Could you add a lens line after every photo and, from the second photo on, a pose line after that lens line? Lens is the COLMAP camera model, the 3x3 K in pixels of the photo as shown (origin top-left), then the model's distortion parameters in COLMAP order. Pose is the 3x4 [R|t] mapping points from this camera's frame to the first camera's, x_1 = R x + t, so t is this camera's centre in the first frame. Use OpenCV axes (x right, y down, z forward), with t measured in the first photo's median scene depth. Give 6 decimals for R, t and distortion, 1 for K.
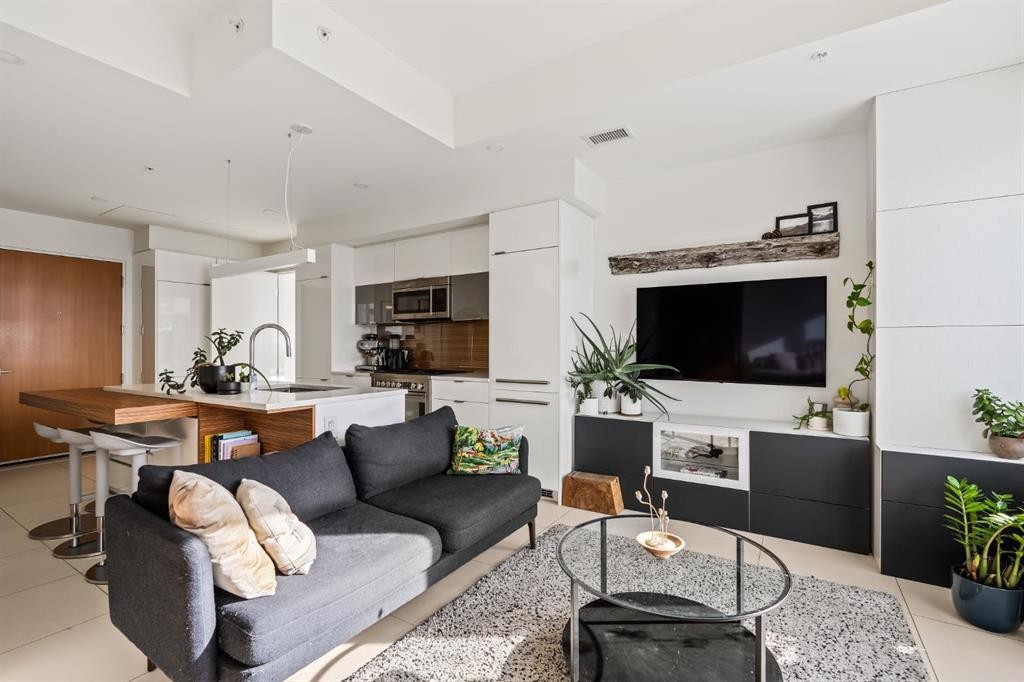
lens RADIAL K [[455.2, 0, 516.3], [0, 455.2, 346.2], [0, 0, 1]] dist [-0.000863, 0.002346]
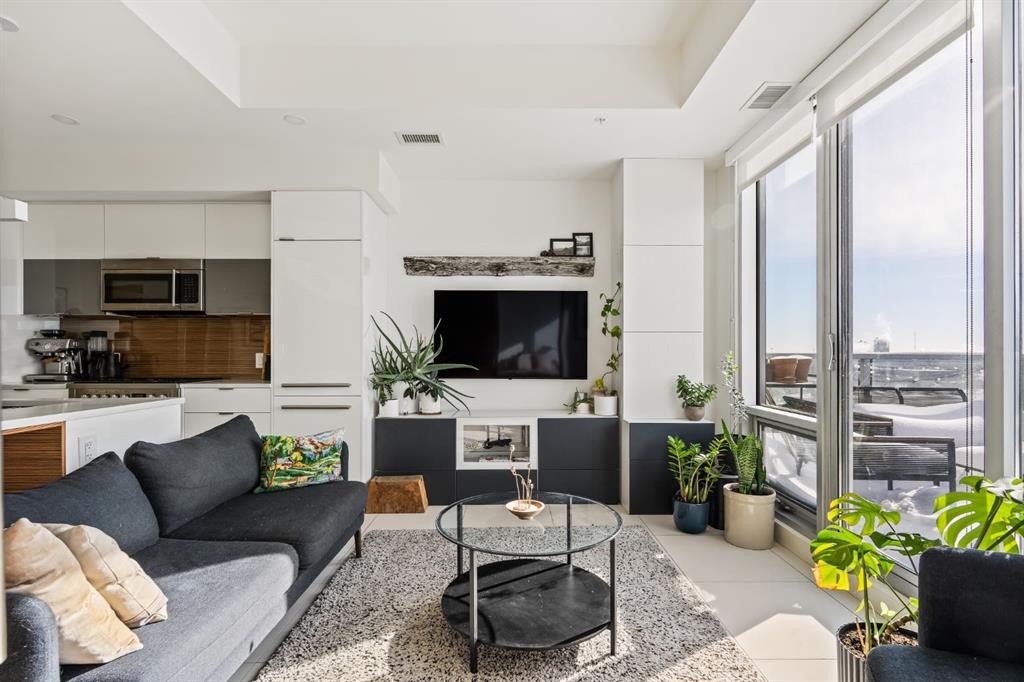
lens RADIAL K [[484.6, 0, 512.1], [0, 484.6, 353.5], [0, 0, 1]] dist [0.002832, 0.000754]
pose [[0.846749, -0.000889, 0.531993, -0.200923], [0.000525, 1.000000, 0.000836, 0.017135], [-0.531993, -0.000429, 0.846749, -0.022428]]
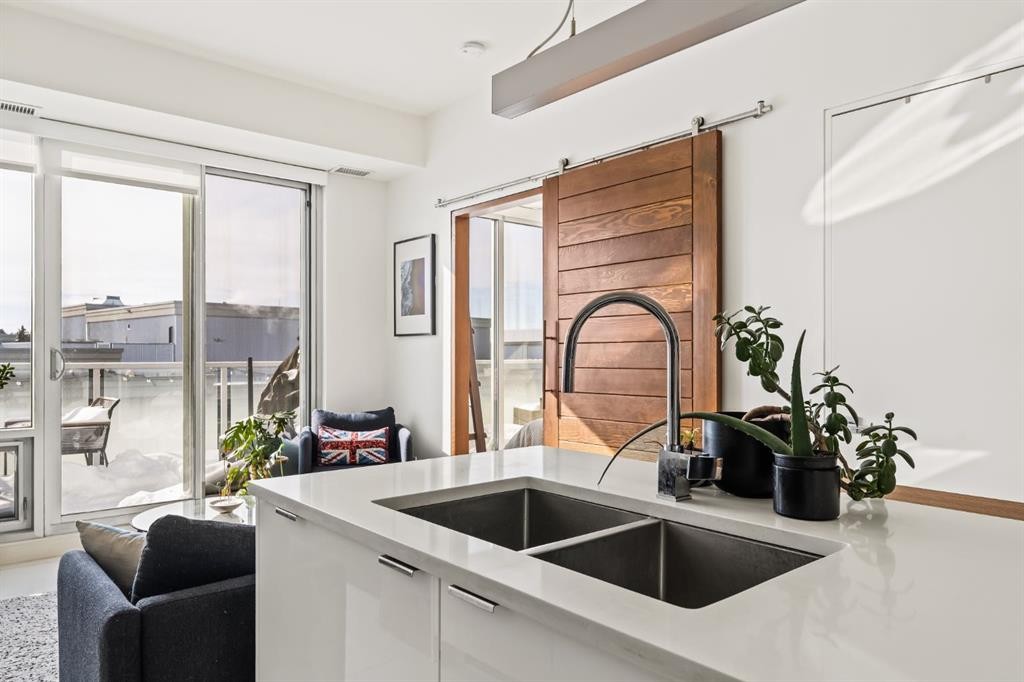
lens RADIAL K [[661.5, 0, 496.6], [0, 661.5, 352.2], [0, 0, 1]] dist [0.002963, 0.000568]
pose [[-0.945171, 0.002066, 0.326570, -0.564015], [0.001479, 0.999997, -0.002047, -0.004094], [-0.326573, -0.001452, -0.945171, 1.339668]]
